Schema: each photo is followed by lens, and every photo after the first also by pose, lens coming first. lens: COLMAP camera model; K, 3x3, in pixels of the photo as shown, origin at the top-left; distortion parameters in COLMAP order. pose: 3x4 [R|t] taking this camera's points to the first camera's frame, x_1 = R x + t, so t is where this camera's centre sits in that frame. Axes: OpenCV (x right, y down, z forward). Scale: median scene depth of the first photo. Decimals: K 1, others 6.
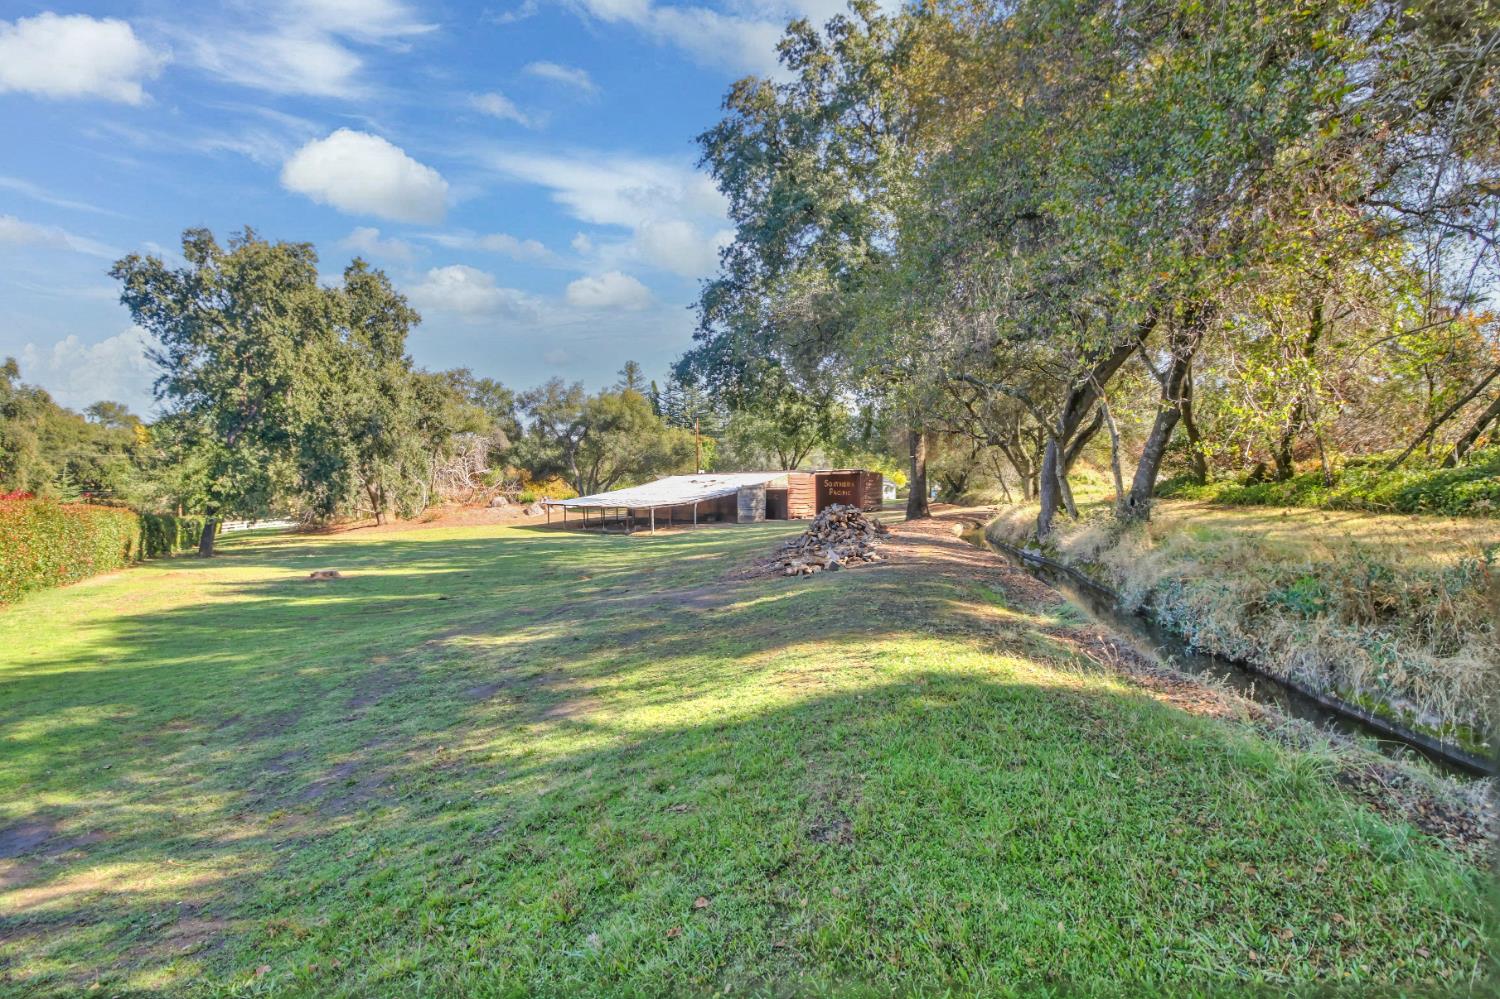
lens RADIAL K [[671.7, 0, 750.0], [0, 671.7, 499.5], [0, 0, 1]] dist [-0.027592, -0.001004]
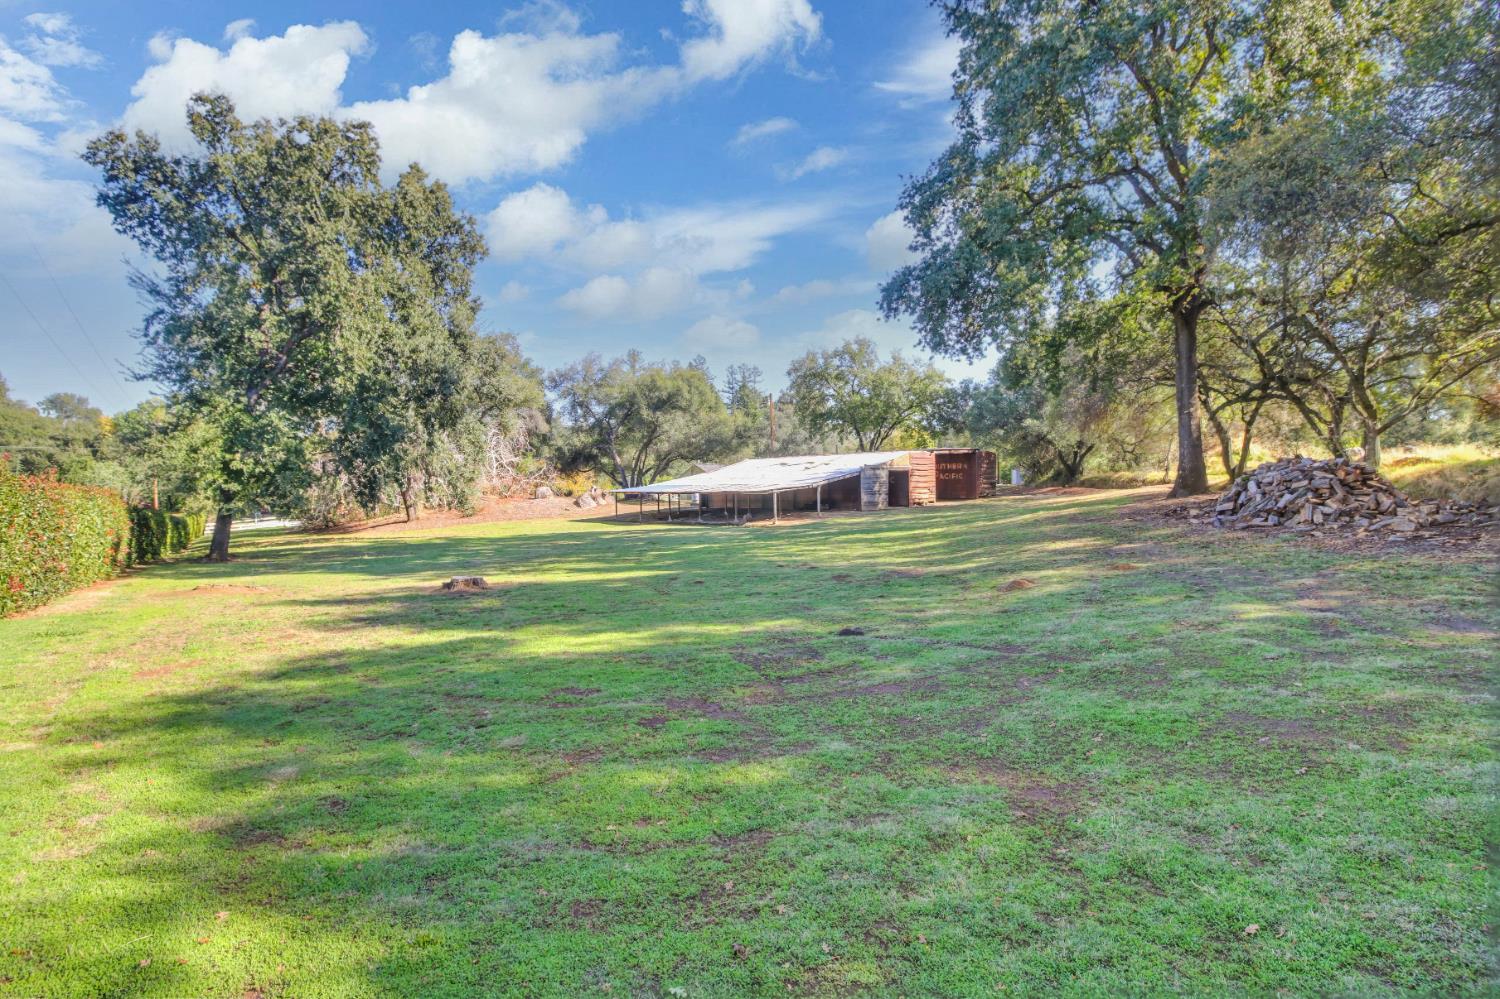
lens RADIAL K [[671.7, 0, 750.0], [0, 671.7, 499.5], [0, 0, 1]] dist [-0.027592, -0.001004]
pose [[0.999293, -0.013266, 0.035164, -0.261635], [0.013160, 0.999908, 0.003236, 0.024455], [-0.035204, -0.002771, 0.999376, 0.247987]]
